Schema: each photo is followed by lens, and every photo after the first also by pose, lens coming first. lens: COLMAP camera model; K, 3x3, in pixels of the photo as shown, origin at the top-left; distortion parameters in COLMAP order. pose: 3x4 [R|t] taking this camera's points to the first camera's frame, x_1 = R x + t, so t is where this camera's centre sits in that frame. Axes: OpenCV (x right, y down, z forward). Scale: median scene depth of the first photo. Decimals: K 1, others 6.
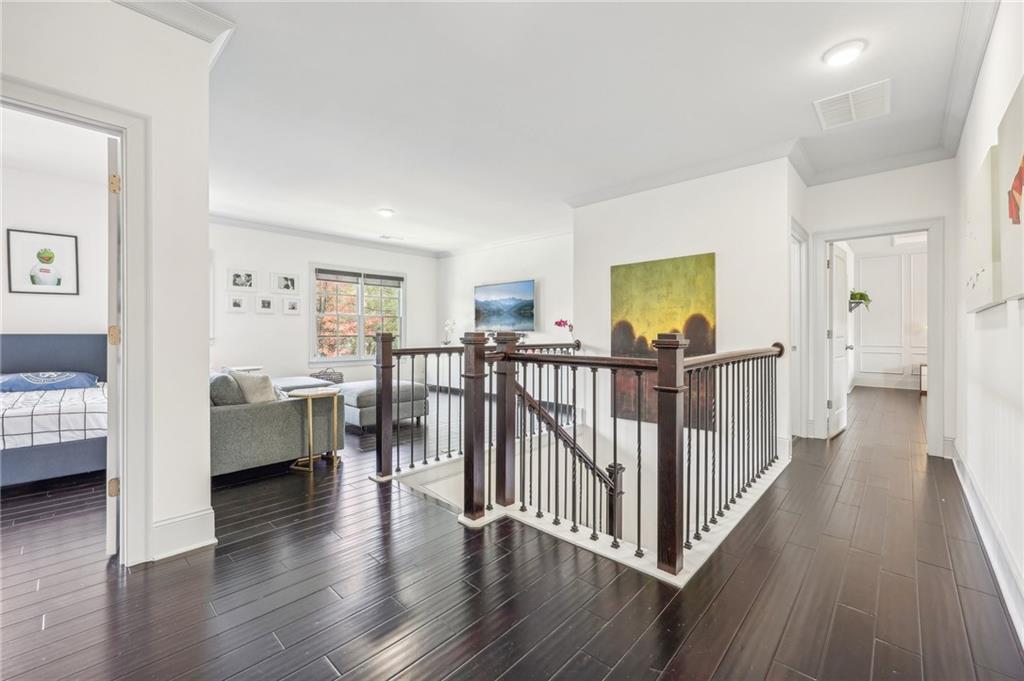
lens RADIAL K [[414.7, 0, 514.6], [0, 414.7, 330.5], [0, 0, 1]] dist [0.000273, 0.000209]
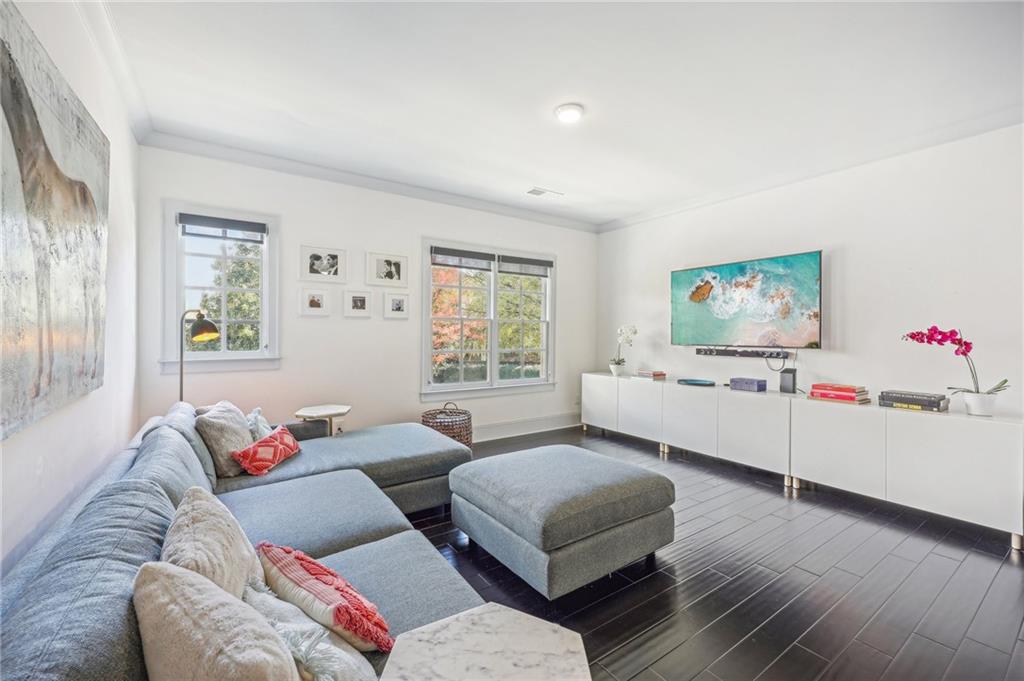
lens RADIAL K [[414.7, 0, 512.0], [0, 414.7, 334.4], [0, 0, 1]] dist [0.000273, 0.000209]
pose [[0.975156, 0.005131, -0.221461, -0.225581], [-0.003923, 0.999975, 0.005895, -0.019577], [0.221485, -0.004880, 0.975152, 0.423059]]
